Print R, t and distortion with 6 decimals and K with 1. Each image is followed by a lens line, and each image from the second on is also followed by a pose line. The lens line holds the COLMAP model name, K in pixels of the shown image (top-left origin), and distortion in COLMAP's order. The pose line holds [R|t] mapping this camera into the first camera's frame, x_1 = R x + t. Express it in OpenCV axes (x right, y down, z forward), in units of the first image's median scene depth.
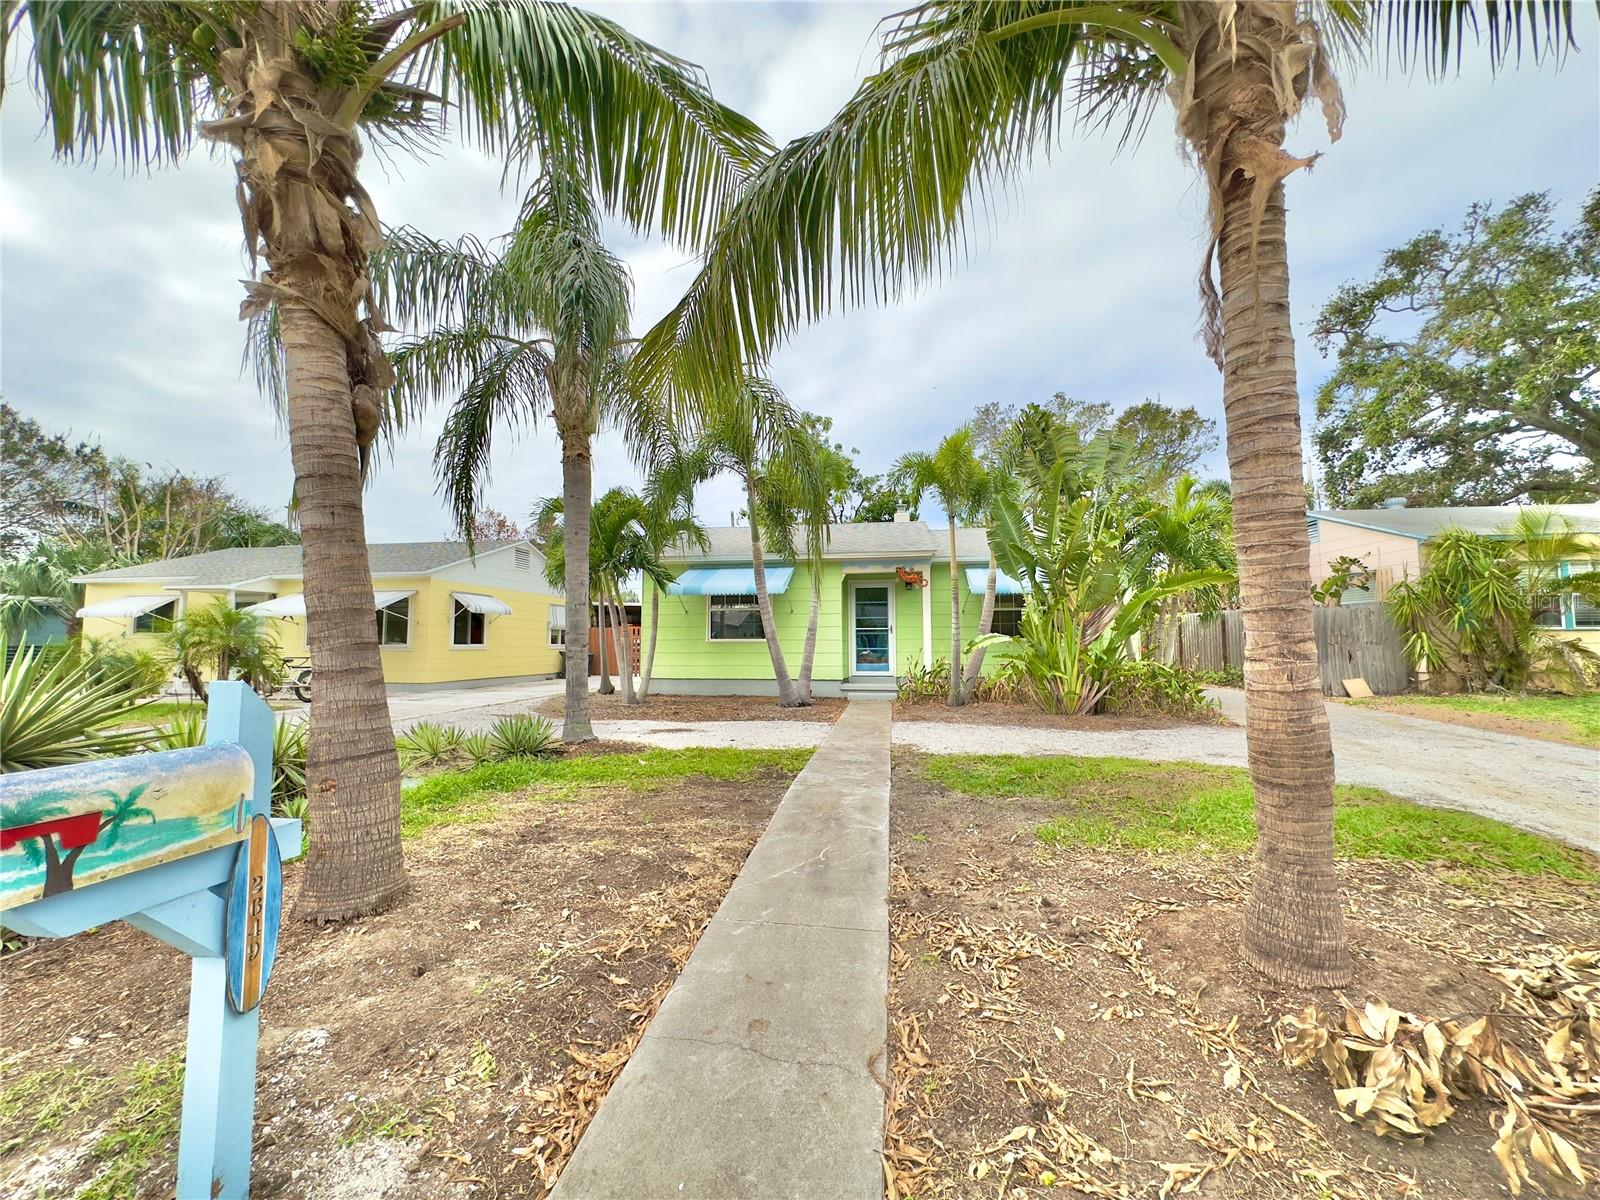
lens RADIAL K [[634.4, 0, 800.0], [0, 634.4, 600.0], [0, 0, 1]] dist [-0.001880, -0.000070]
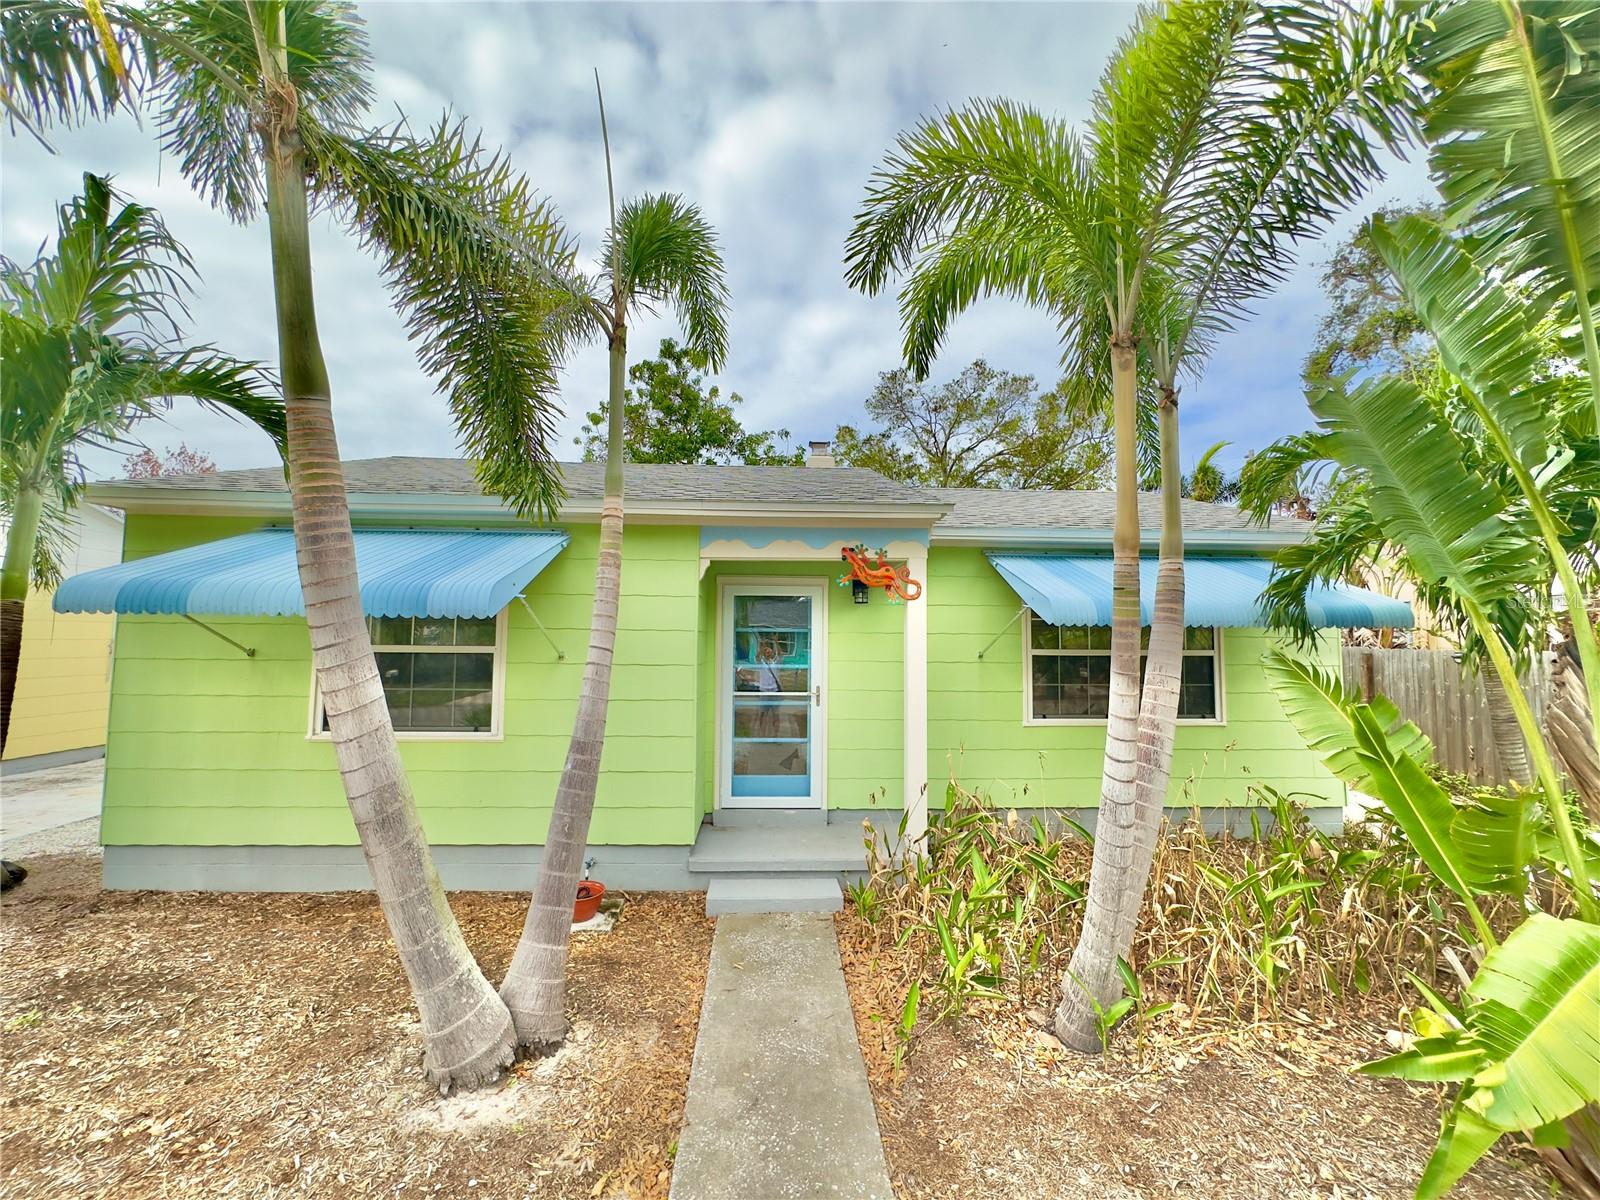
lens RADIAL K [[634.4, 0, 800.0], [0, 634.4, 600.0], [0, 0, 1]] dist [-0.001880, -0.000070]
pose [[0.980625, 0.022242, 0.194626, 0.048827], [-0.024039, 0.999687, 0.006878, -0.020071], [-0.194412, -0.011423, 0.980853, 0.582564]]
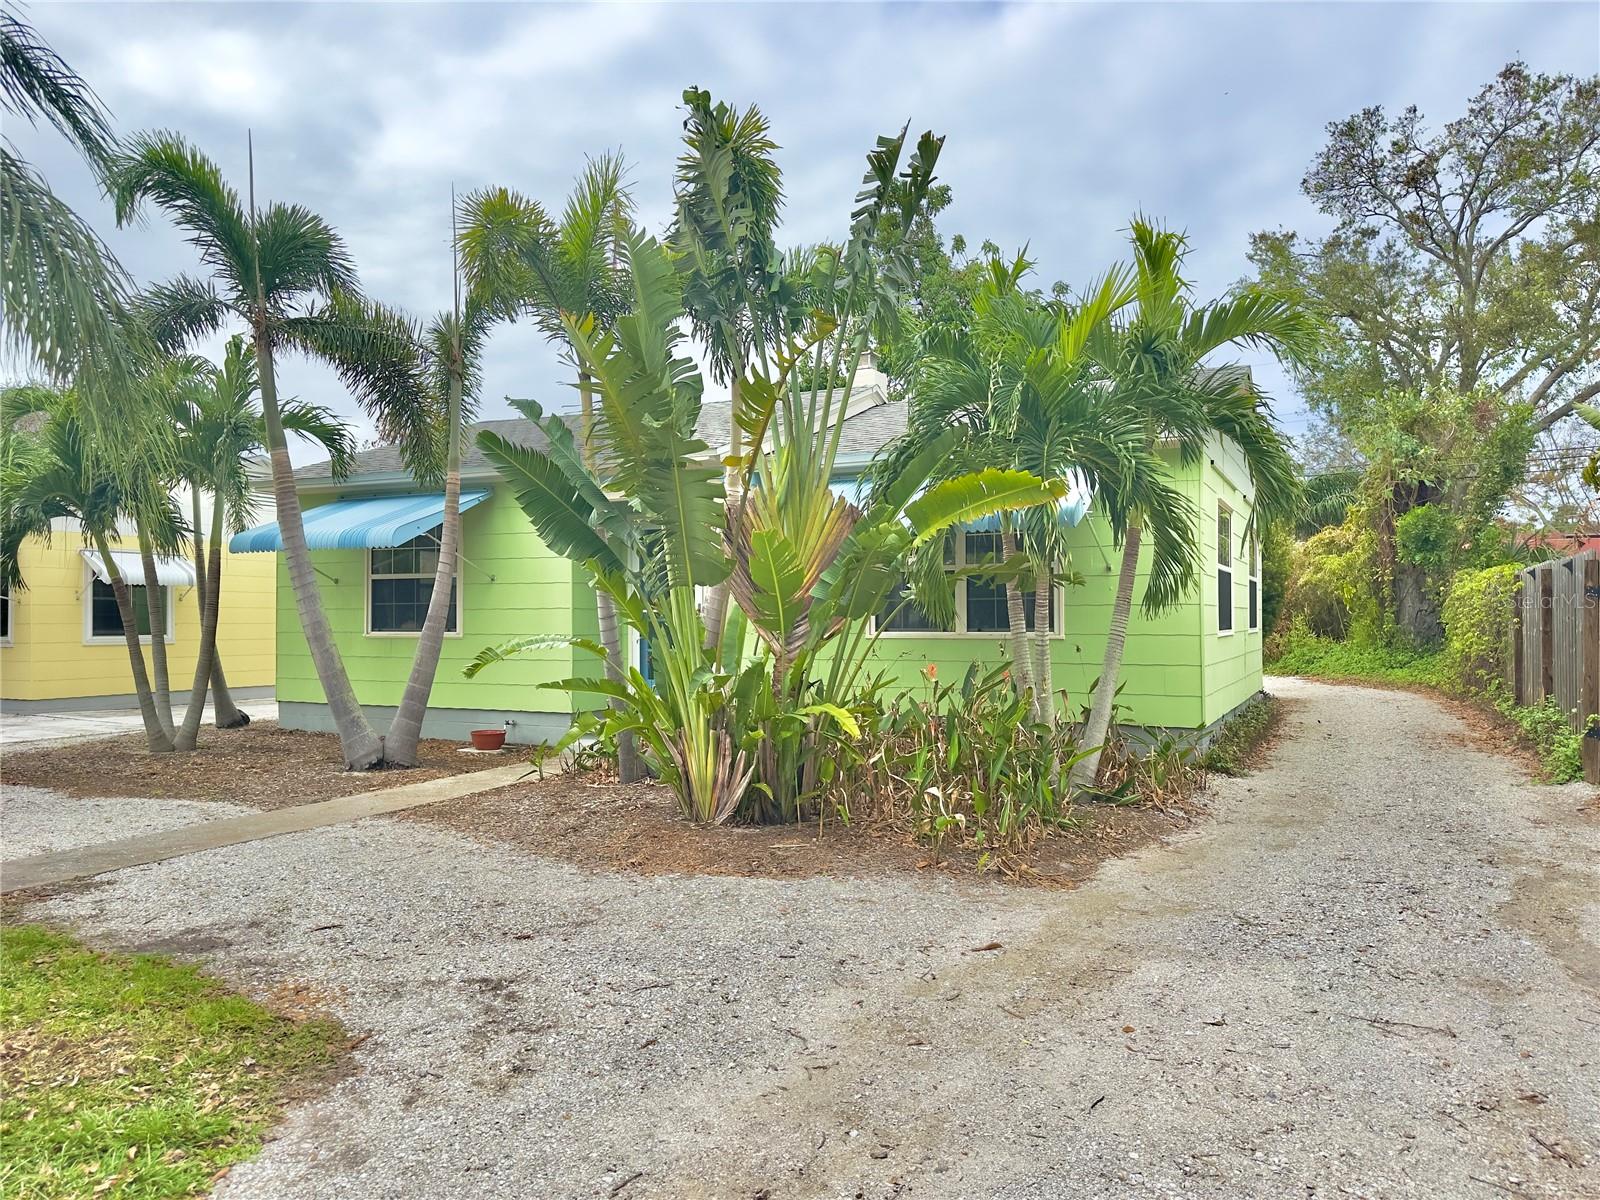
lens RADIAL K [[1120.4, 0, 800.0], [0, 1120.4, 600.0], [0, 0, 1]] dist [0.006165, 0.002507]
pose [[0.950222, -0.008597, -0.311455, 0.479587], [0.024056, 0.998660, 0.045827, -0.000653], [0.310644, -0.051038, 0.949155, 0.209089]]
